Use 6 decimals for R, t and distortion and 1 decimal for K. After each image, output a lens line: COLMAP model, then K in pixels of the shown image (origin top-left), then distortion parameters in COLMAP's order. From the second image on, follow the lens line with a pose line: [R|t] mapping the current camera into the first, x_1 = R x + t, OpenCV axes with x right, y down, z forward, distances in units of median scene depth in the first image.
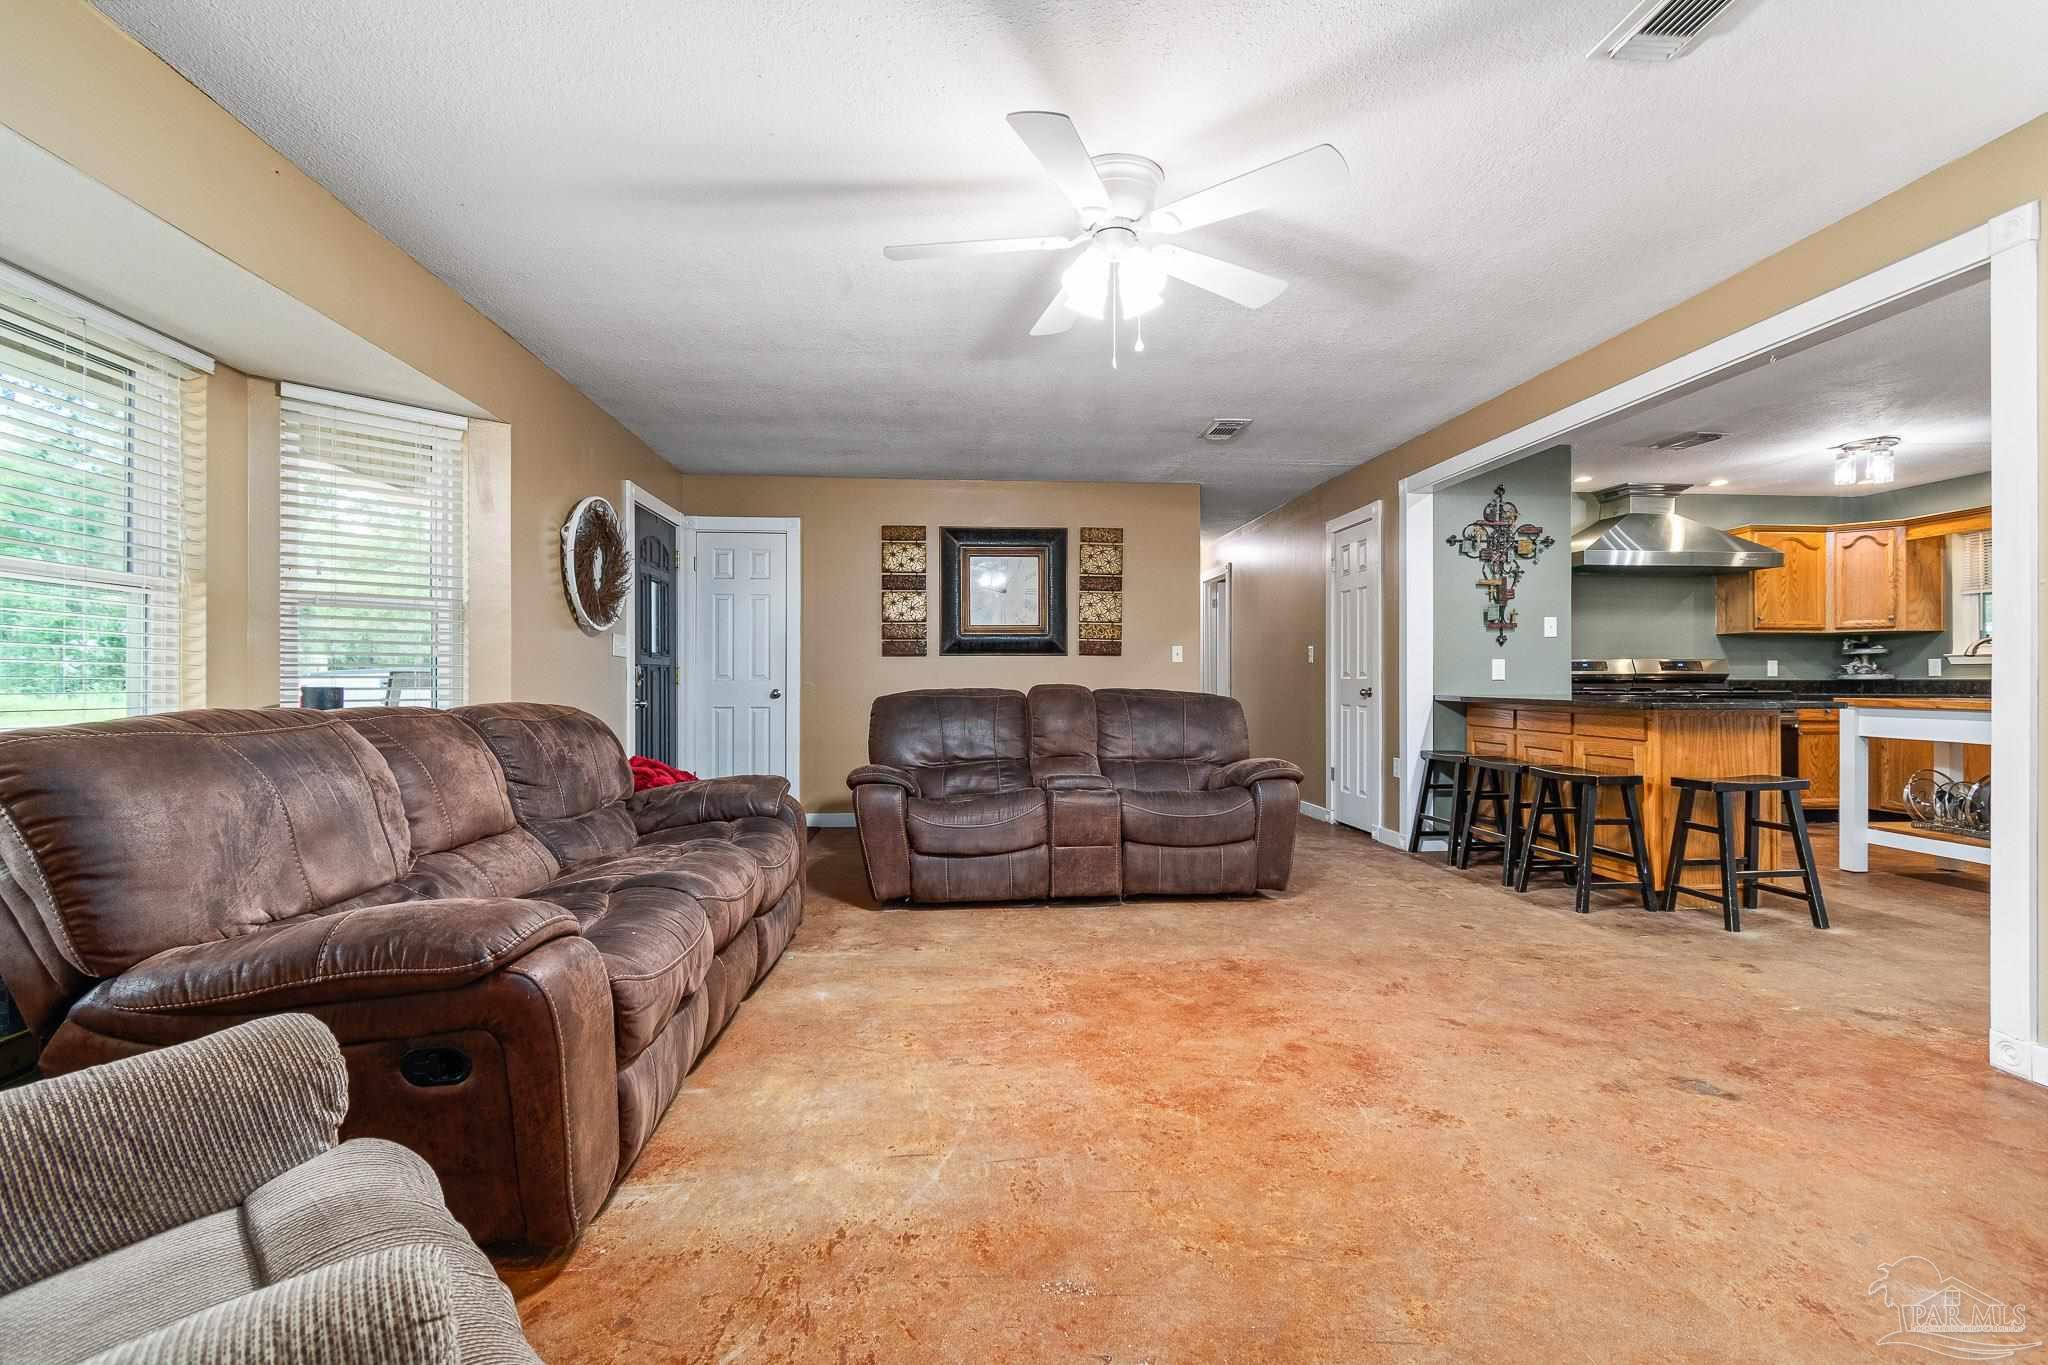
lens RADIAL K [[926.0, 0, 1038.9], [0, 926.0, 673.7], [0, 0, 1]] dist [0.002628, -0.001175]
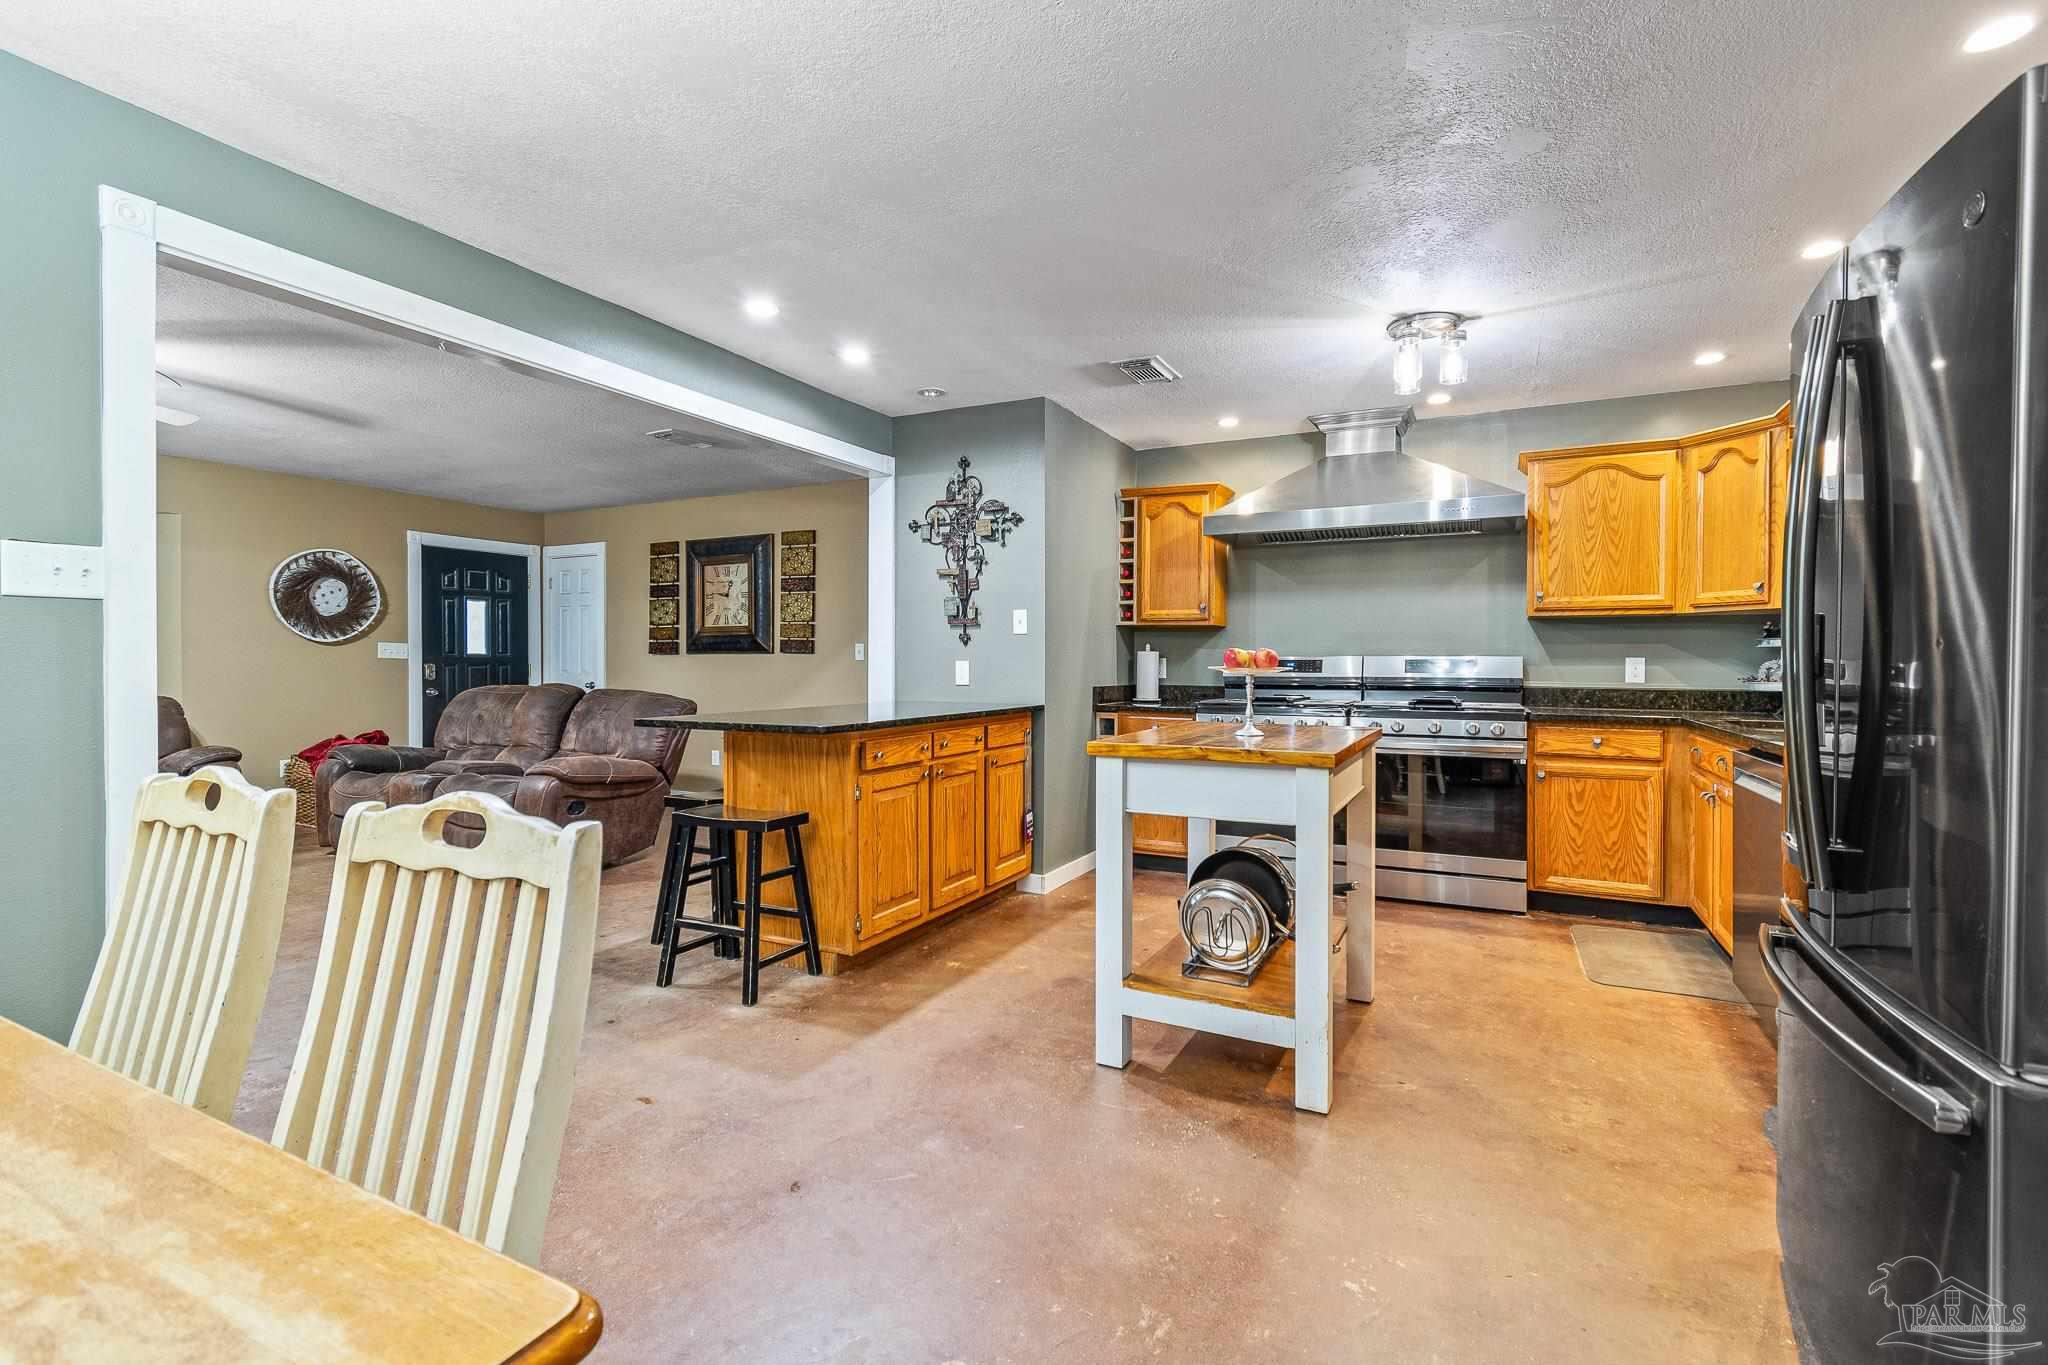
lens RADIAL K [[926.0, 0, 1022.9], [0, 926.0, 669.6], [0, 0, 1]] dist [0.002628, -0.001175]
pose [[0.836989, 0.008700, -0.547150, 0.862573], [0.000144, 0.999870, 0.016118, -0.017820], [0.547219, -0.013569, 0.836879, 0.264238]]
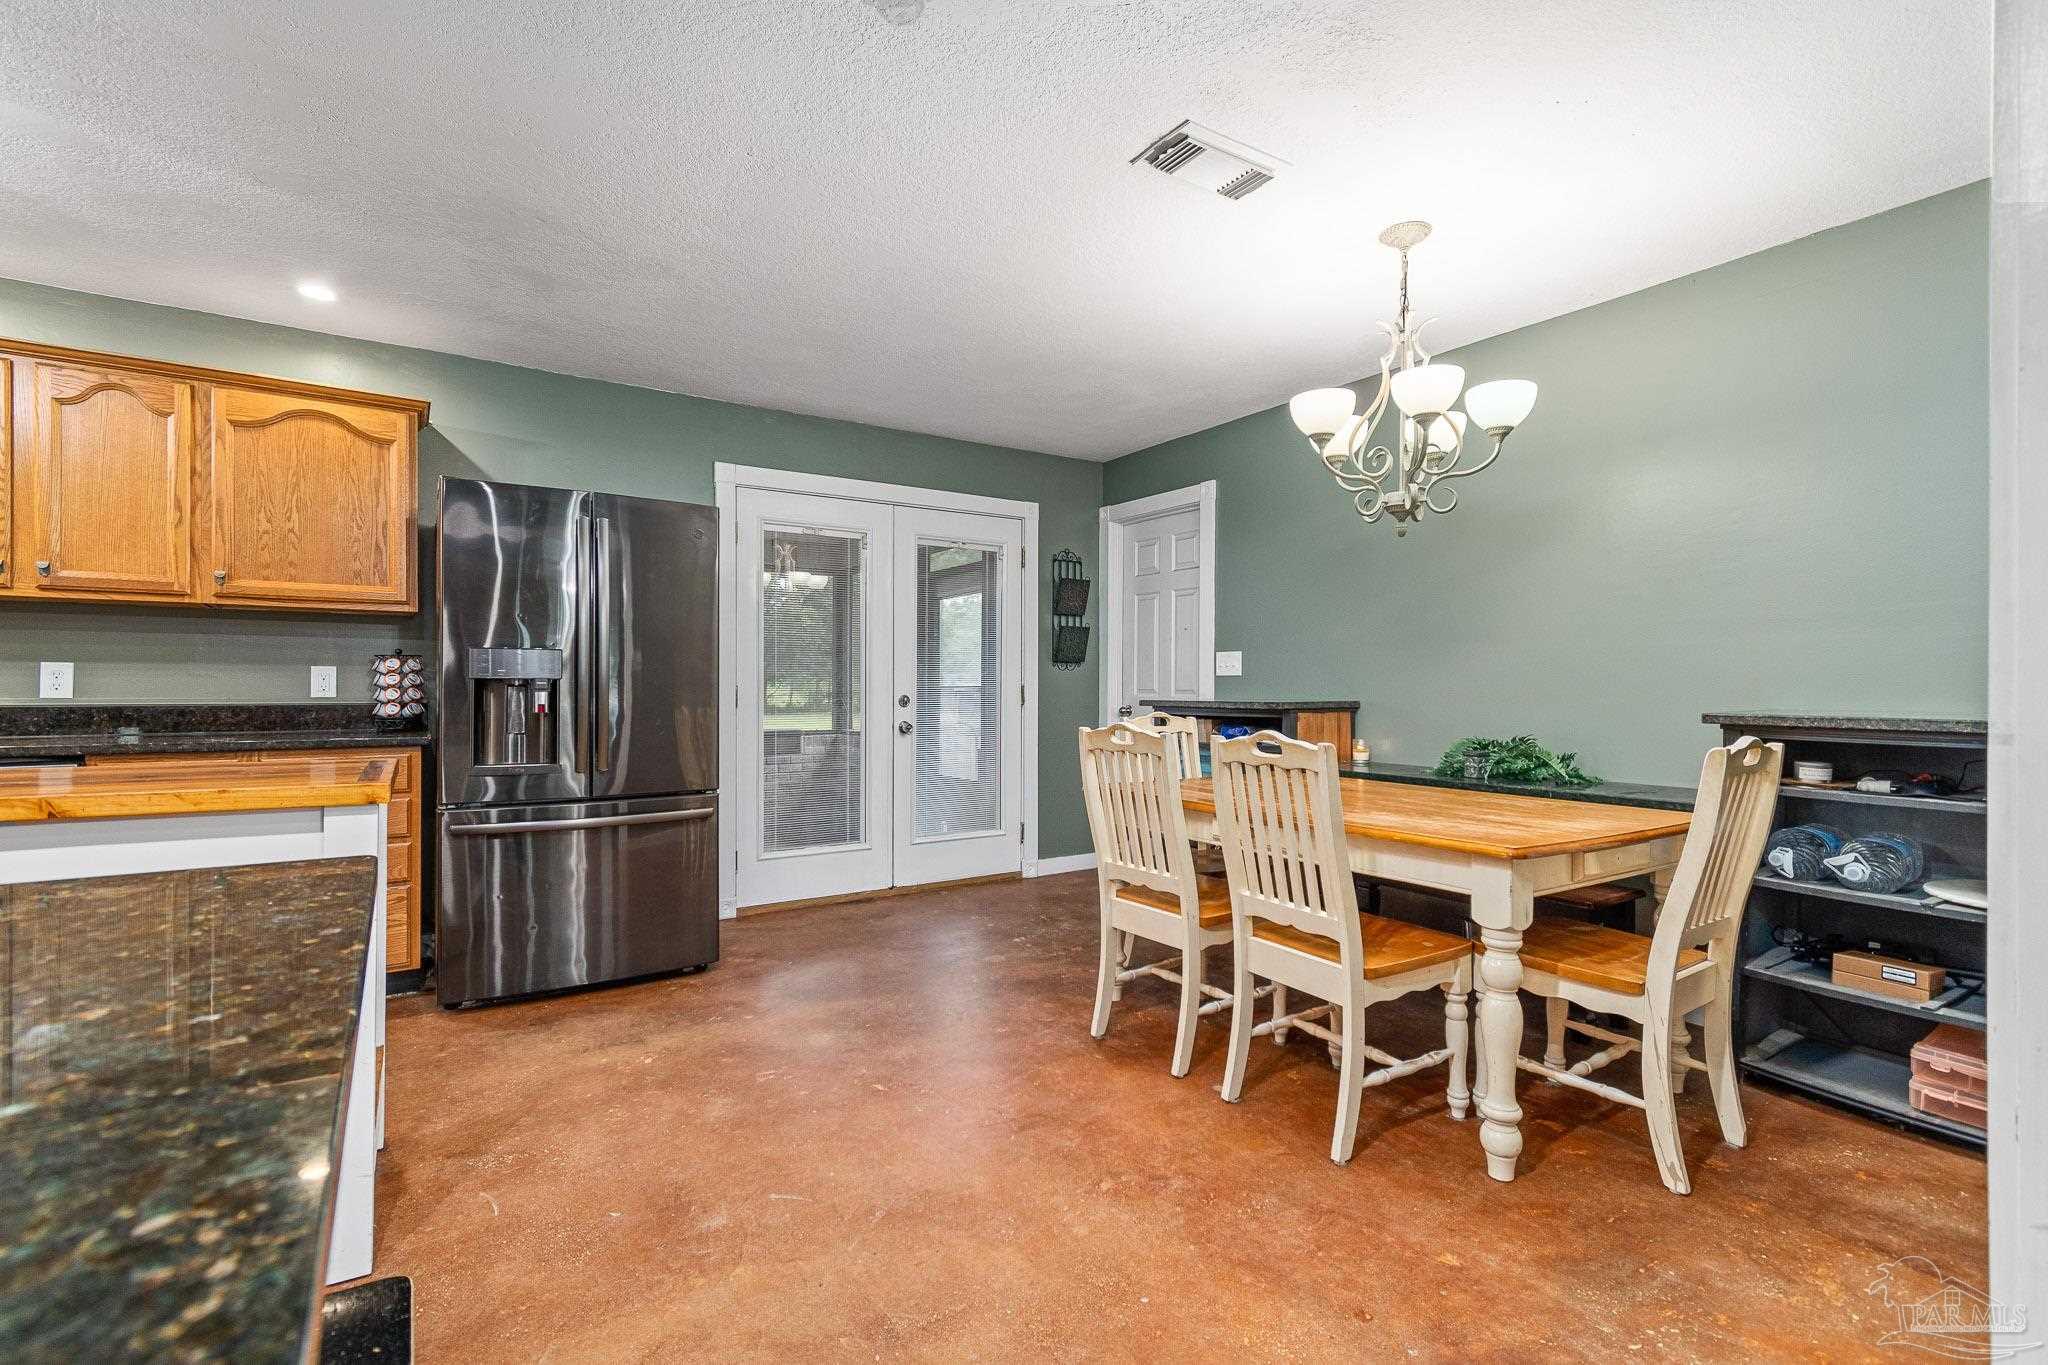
lens RADIAL K [[926.0, 0, 1024.5], [0, 926.0, 690.4], [0, 0, 1]] dist [0.002628, -0.001175]
pose [[-0.459201, -0.004079, 0.888323, 0.346173], [-0.010659, 0.999943, -0.000919, -0.008411], [-0.888268, -0.009891, -0.459219, 0.576411]]
